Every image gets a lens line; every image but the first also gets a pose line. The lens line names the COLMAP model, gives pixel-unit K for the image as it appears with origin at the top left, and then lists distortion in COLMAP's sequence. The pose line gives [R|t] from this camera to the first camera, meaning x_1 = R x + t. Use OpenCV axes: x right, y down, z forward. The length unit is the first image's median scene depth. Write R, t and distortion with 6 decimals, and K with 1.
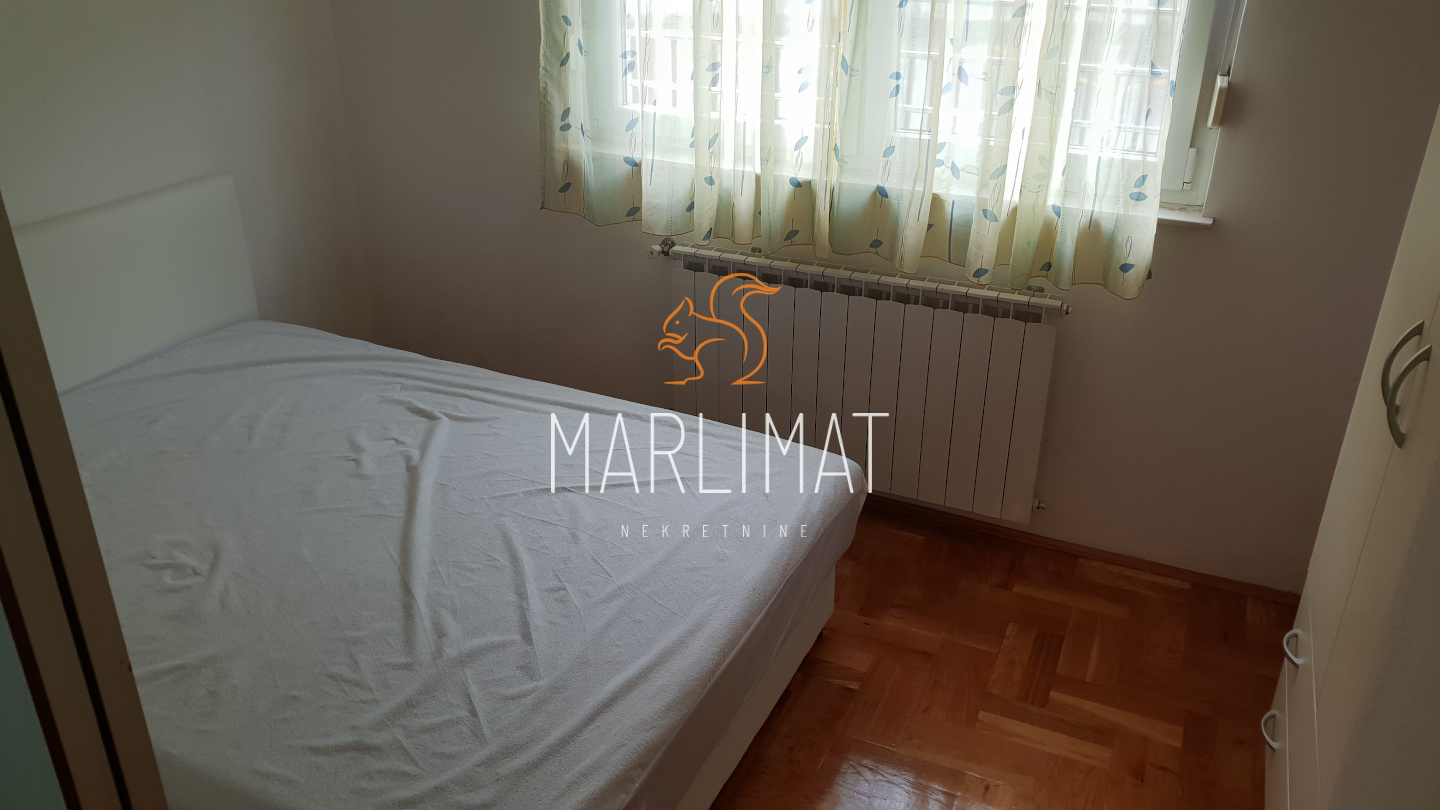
lens RADIAL K [[1114.5, 0, 717.7], [0, 1114.5, 374.3], [0, 0, 1]] dist [0.007512, -0.084850]
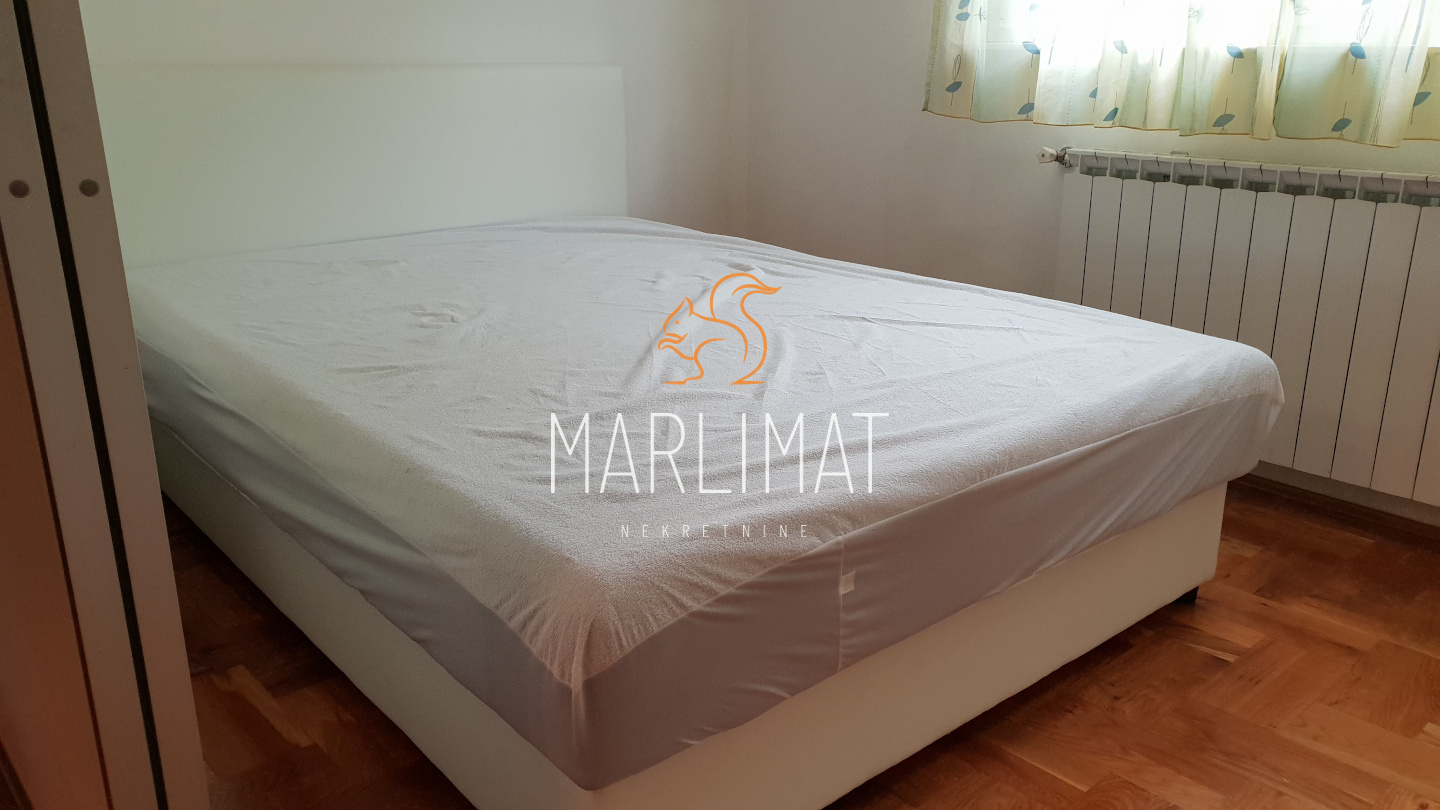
lens RADIAL K [[1123.0, 0, 720.0], [0, 1123.0, 405.0], [0, 0, 1]] dist [0.016880, -0.002065]
pose [[0.912988, 0.114814, -0.391497, 0.080512], [-0.164849, 0.981580, -0.096568, 0.219724], [0.373198, 0.152704, 0.915098, 0.168867]]
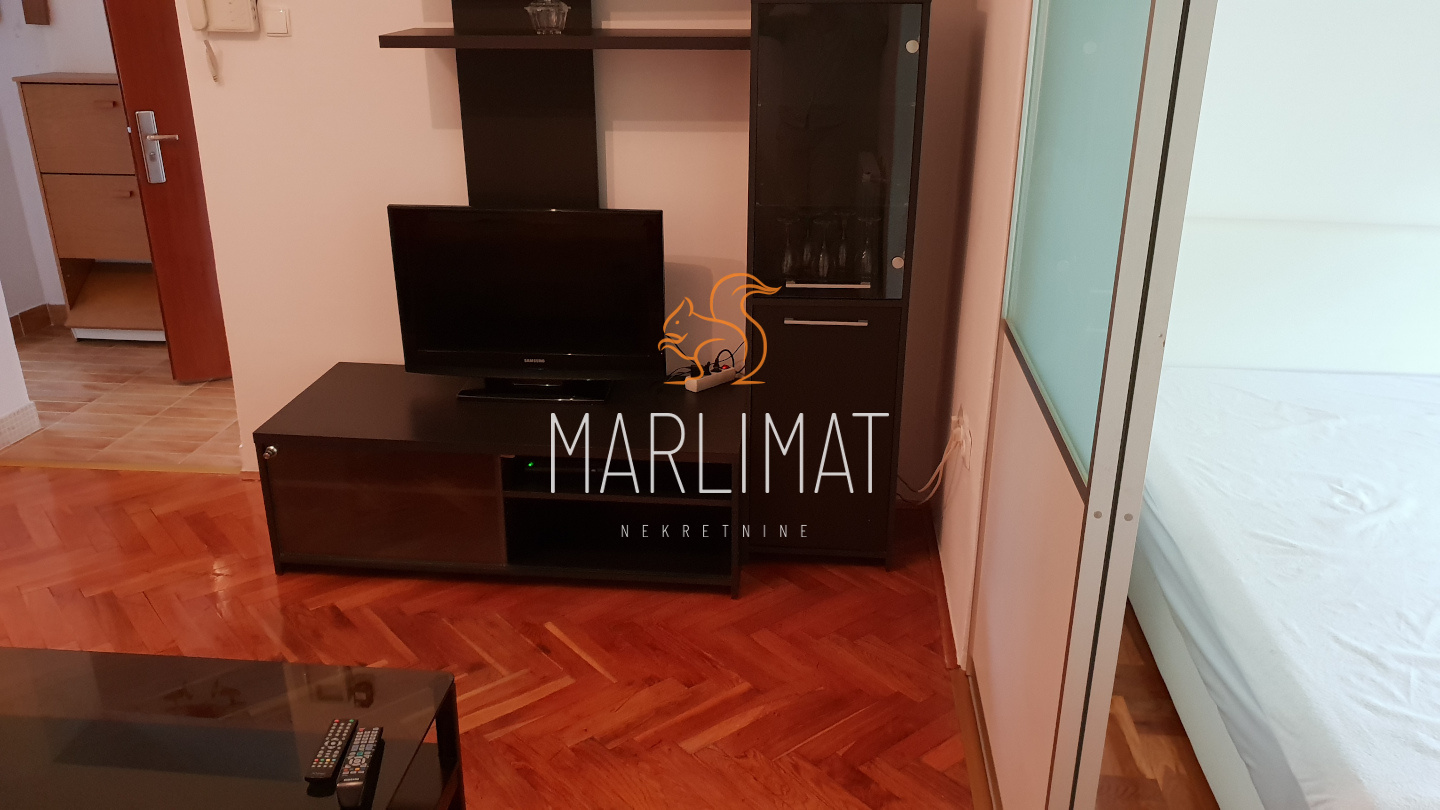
lens RADIAL K [[1123.0, 0, 720.0], [0, 1123.0, 405.0], [0, 0, 1]] dist [0.016880, -0.002065]
pose [[0.317574, 0.328744, -0.889423, 0.224633], [-0.402925, 0.895871, 0.187261, 0.097053], [0.858369, 0.298902, 0.416965, -0.050562]]
